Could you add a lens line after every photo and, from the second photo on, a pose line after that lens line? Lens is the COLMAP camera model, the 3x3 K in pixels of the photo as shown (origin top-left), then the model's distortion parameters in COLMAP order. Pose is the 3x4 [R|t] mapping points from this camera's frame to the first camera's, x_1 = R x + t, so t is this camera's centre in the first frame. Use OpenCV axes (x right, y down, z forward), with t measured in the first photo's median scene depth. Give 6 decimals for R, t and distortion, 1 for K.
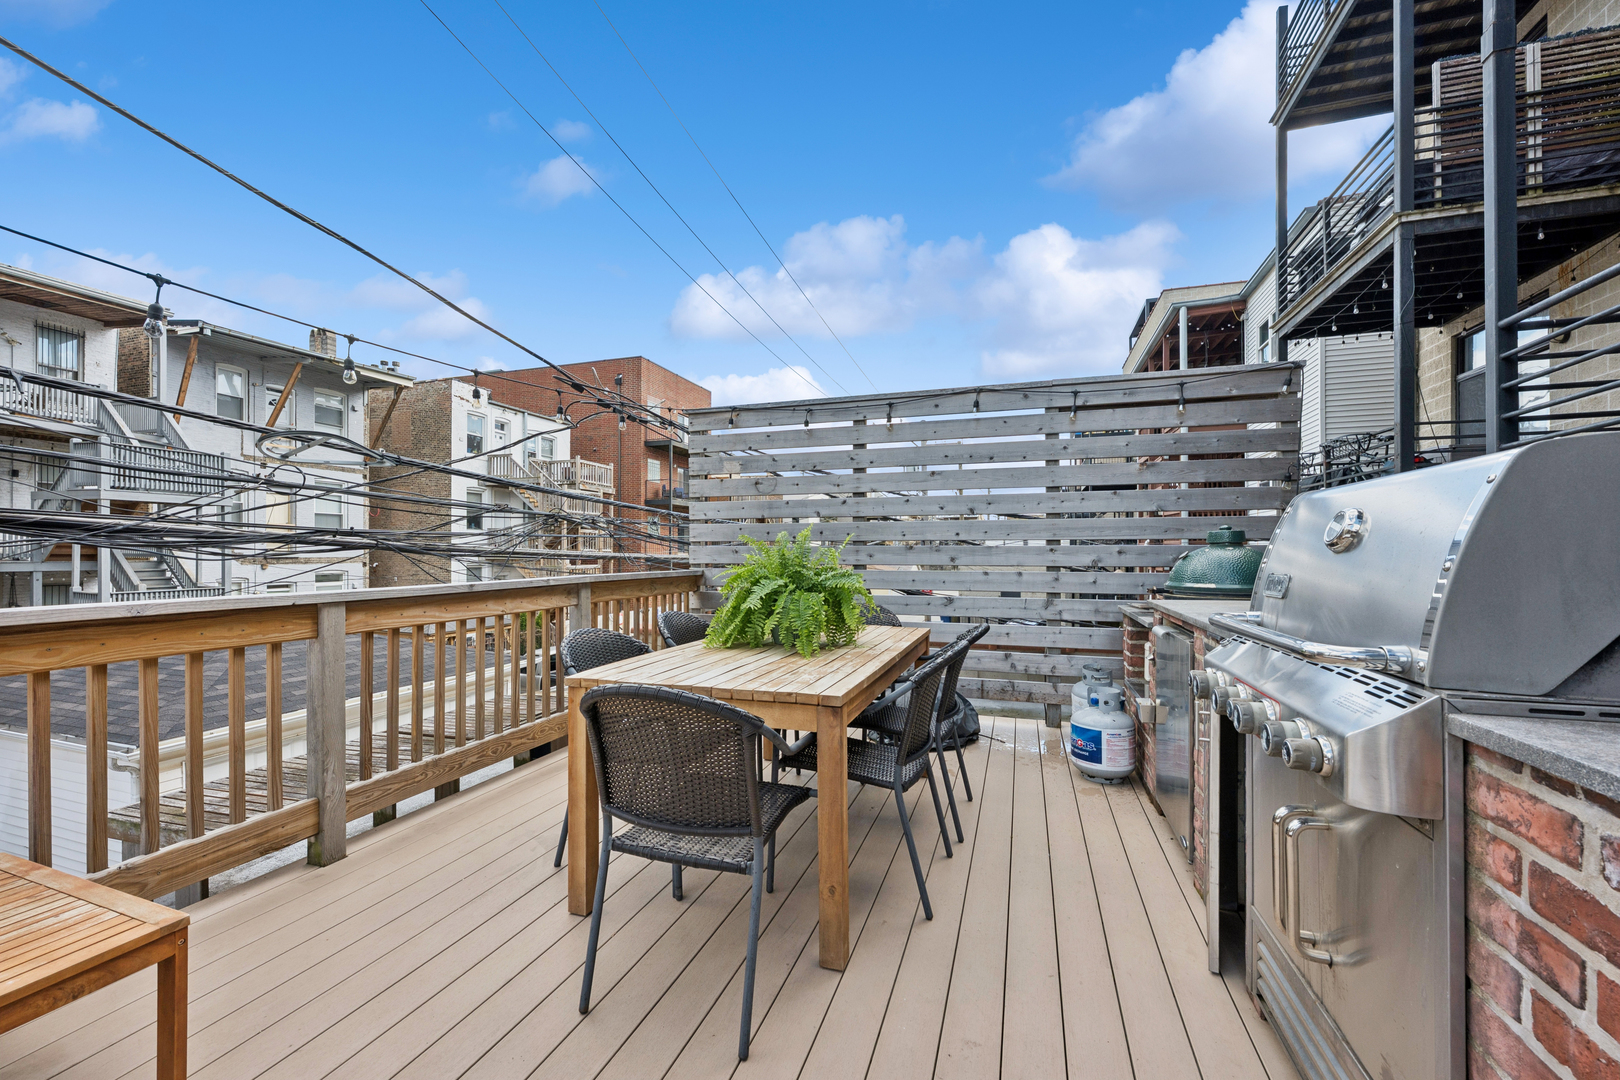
lens RADIAL K [[642.0, 0, 809.4], [0, 642.0, 552.2], [0, 0, 1]] dist [0.004294, -0.000872]
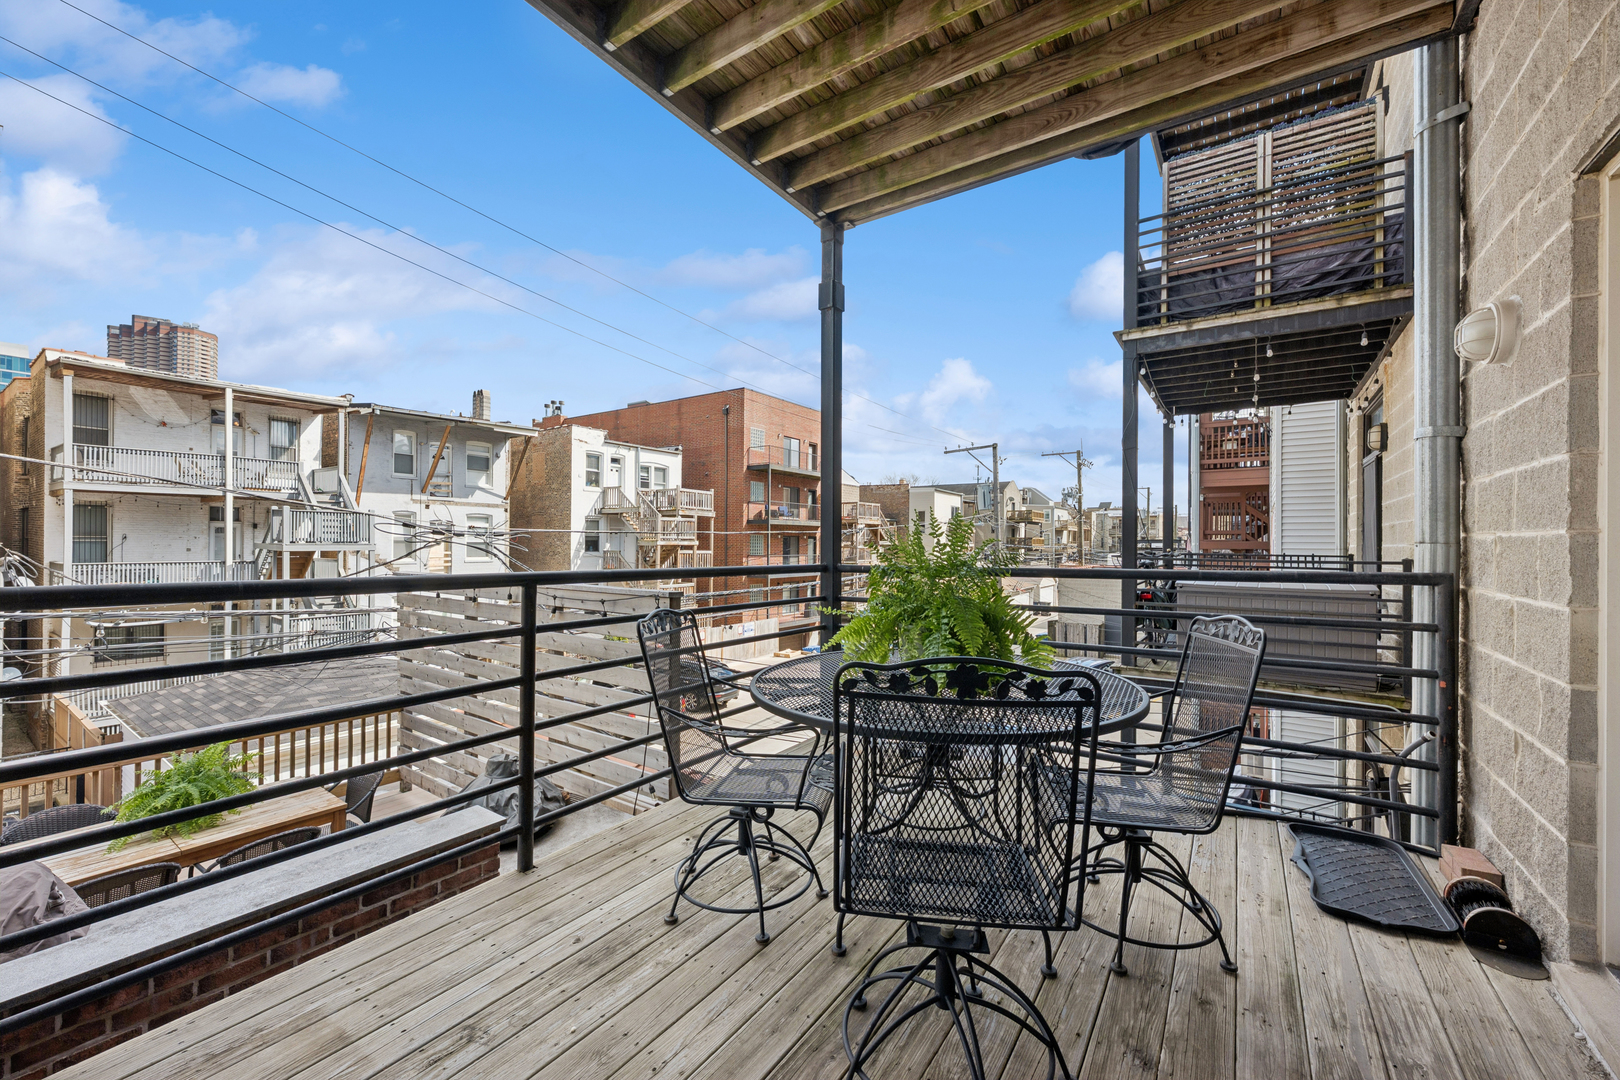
lens RADIAL K [[642.0, 0, 816.1], [0, 642.0, 538.1], [0, 0, 1]] dist [0.004294, -0.000872]
pose [[0.960266, 0.004675, -0.279047, 0.753425], [-0.006627, 0.999960, -0.006050, -0.220502], [0.279007, 0.007659, 0.960258, -0.007021]]
